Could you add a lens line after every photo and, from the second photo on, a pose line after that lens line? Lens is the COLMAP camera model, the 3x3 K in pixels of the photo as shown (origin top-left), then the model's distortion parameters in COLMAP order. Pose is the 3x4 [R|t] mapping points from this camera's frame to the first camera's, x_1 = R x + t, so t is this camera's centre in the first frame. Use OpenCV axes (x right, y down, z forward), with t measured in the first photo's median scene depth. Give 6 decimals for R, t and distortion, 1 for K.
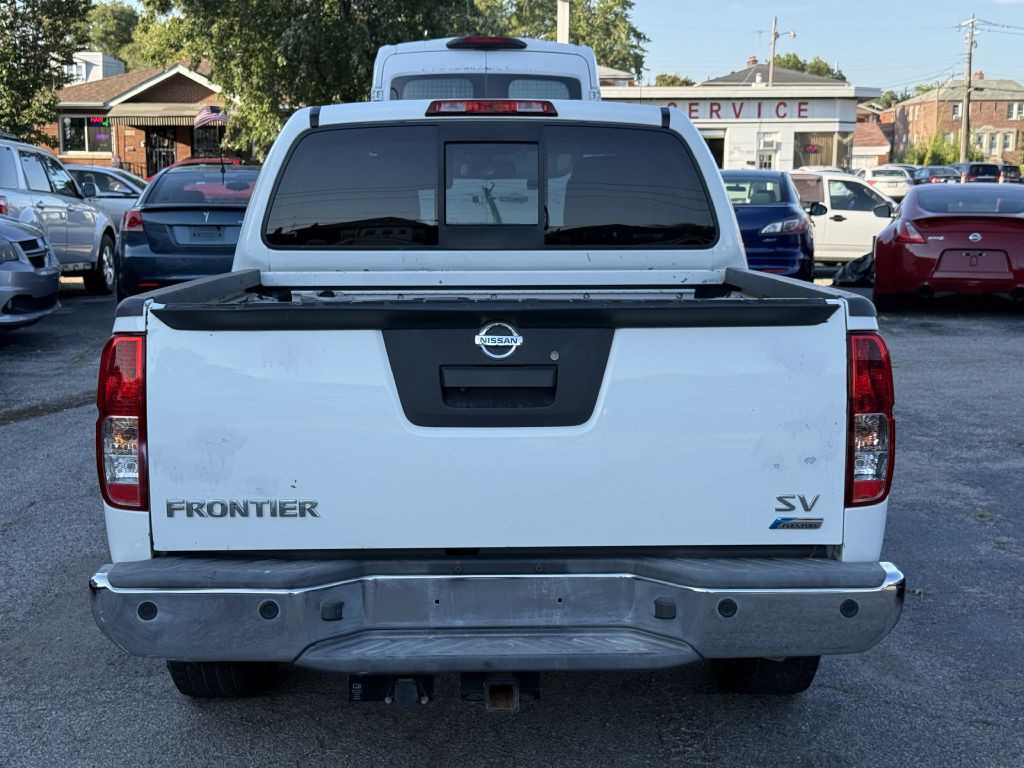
lens RADIAL K [[1431.0, 0, 512.0], [0, 1431.0, 384.0], [0, 0, 1]] dist [0.145662, -0.217365]
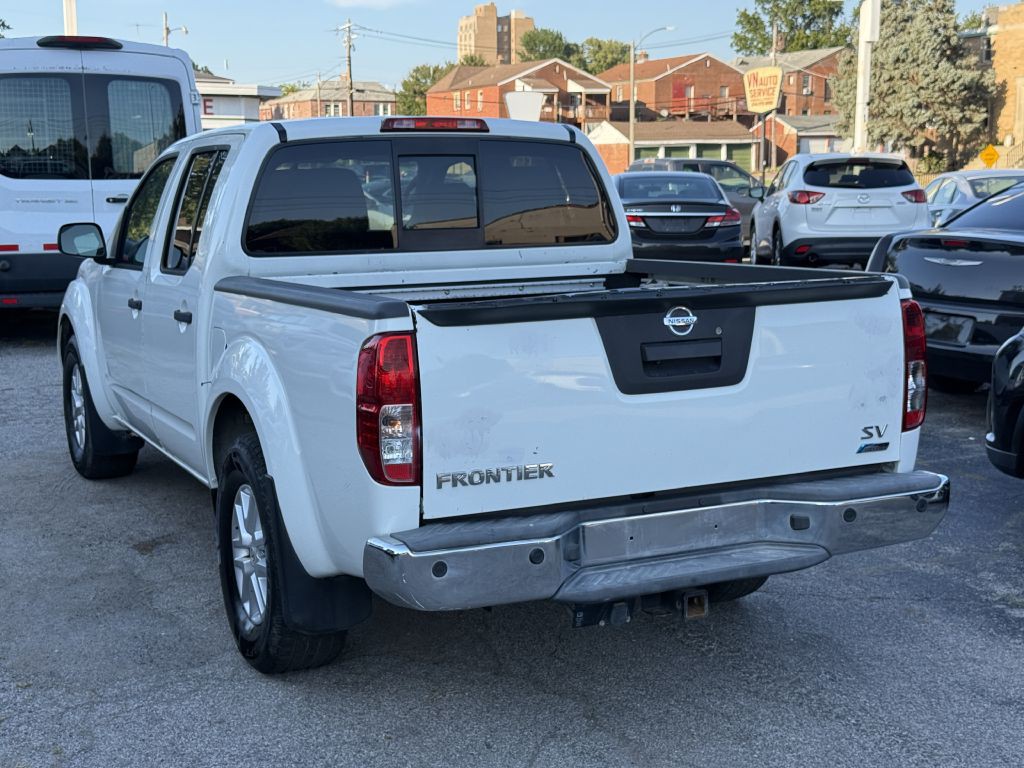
lens RADIAL K [[1431.0, 0, 512.0], [0, 1431.0, 384.0], [0, 0, 1]] dist [0.145662, -0.217365]
pose [[0.910093, -0.070849, 0.408302, -0.436842], [0.069587, 0.997414, 0.017967, -0.005567], [-0.408519, 0.012061, 0.912670, -0.050637]]
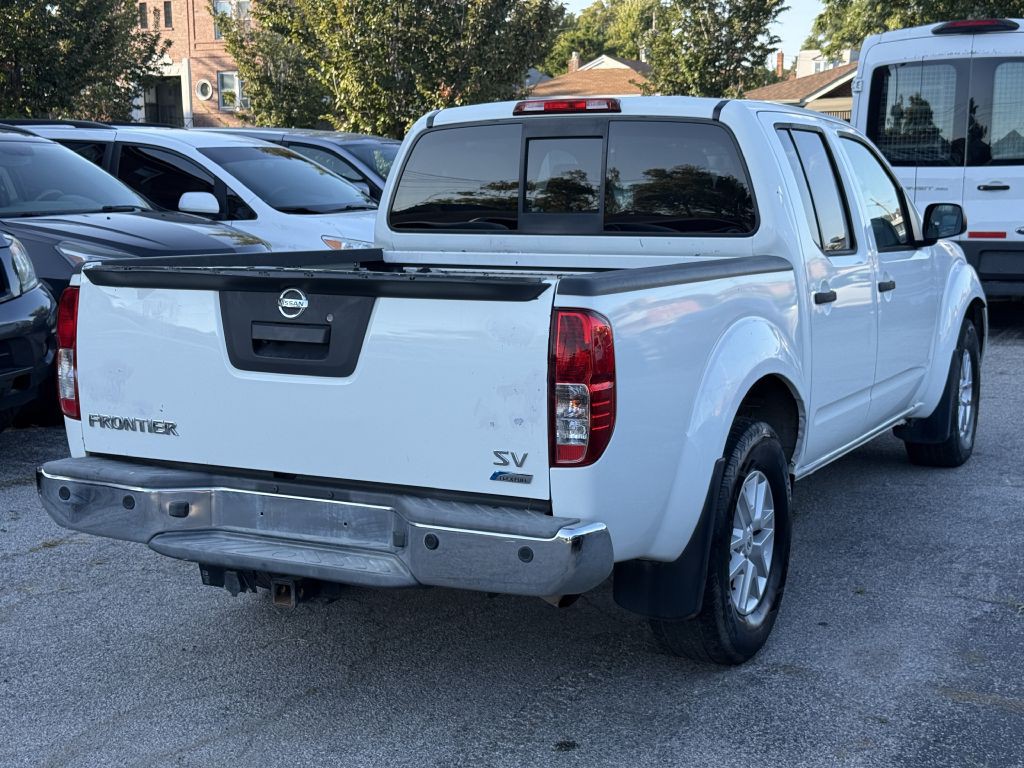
lens RADIAL K [[1431.0, 0, 512.0], [0, 1431.0, 384.0], [0, 0, 1]] dist [0.145662, -0.217365]
pose [[0.874203, 0.065865, -0.481074, 0.498379], [-0.063606, 0.997754, 0.021021, 0.000511], [0.481377, 0.012223, 0.876428, 0.013406]]
